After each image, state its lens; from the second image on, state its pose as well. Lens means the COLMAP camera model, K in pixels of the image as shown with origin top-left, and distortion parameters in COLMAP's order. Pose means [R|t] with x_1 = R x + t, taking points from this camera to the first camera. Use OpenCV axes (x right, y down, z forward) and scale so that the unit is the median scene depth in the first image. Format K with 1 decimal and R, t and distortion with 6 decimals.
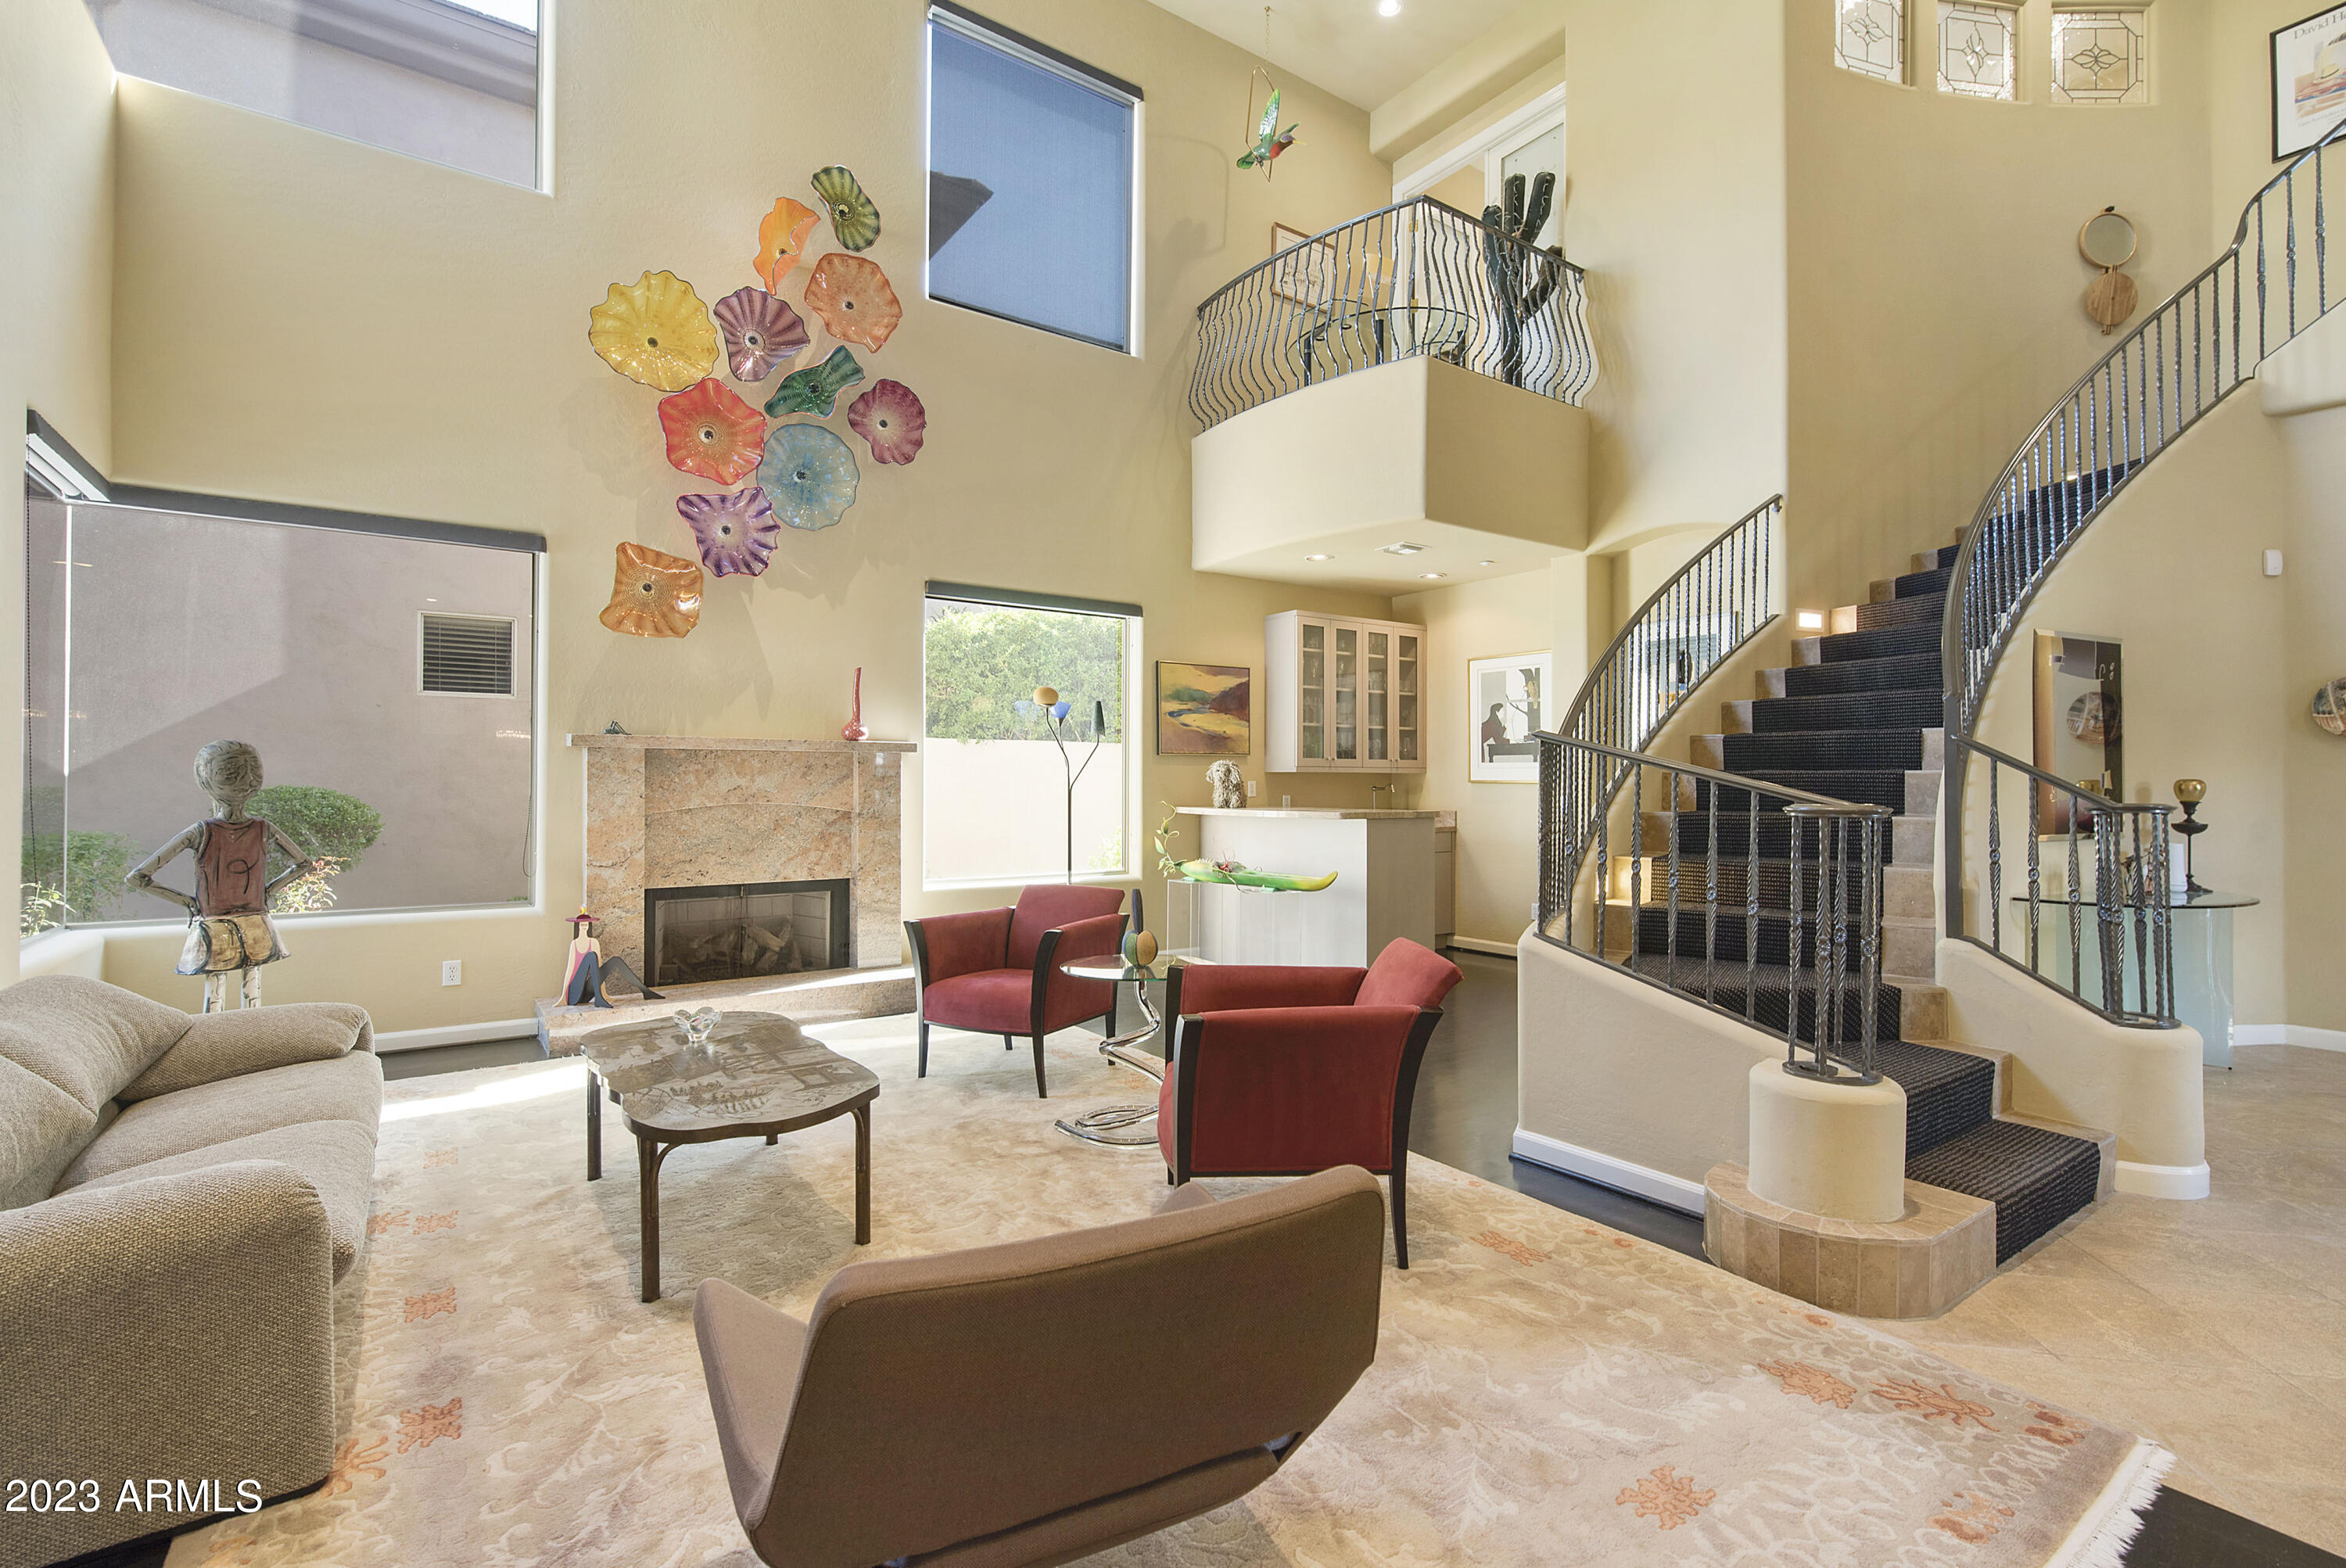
lens RADIAL K [[1064.8, 0, 1174.8], [0, 1064.8, 776.2], [0, 0, 1]] dist [-0.002012, 0.000114]
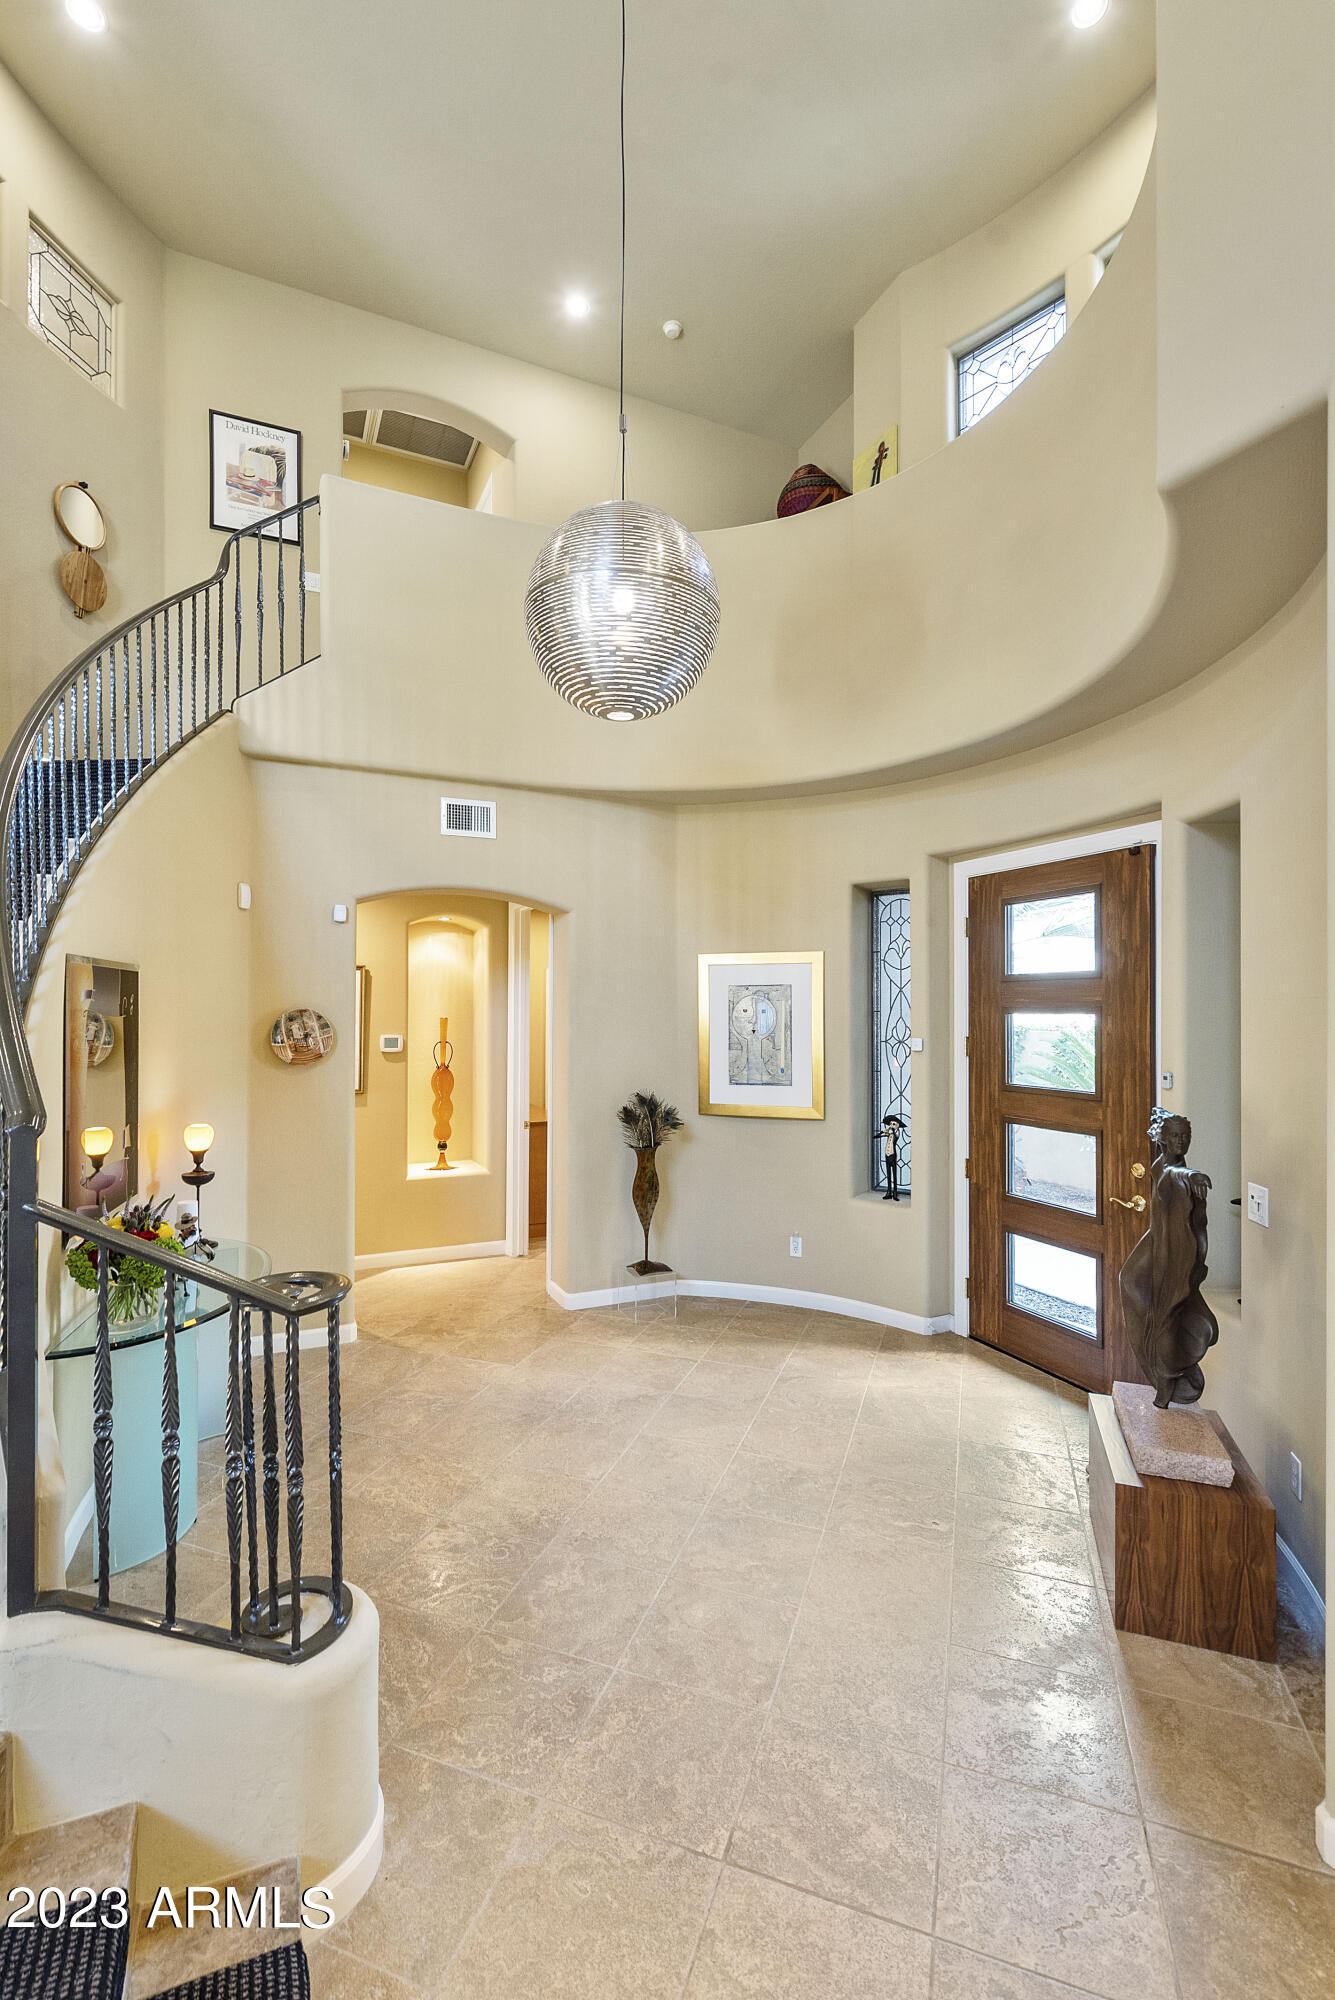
lens RADIAL K [[869.1, 0, 667.1], [0, 869.1, 1010.1], [0, 0, 1]] dist [0.001573, -0.000487]
pose [[0.173642, 0.004068, 0.984800, 0.274960], [-0.004195, 0.999985, -0.003391, -0.090659], [-0.984800, -0.003542, 0.173657, 0.453044]]
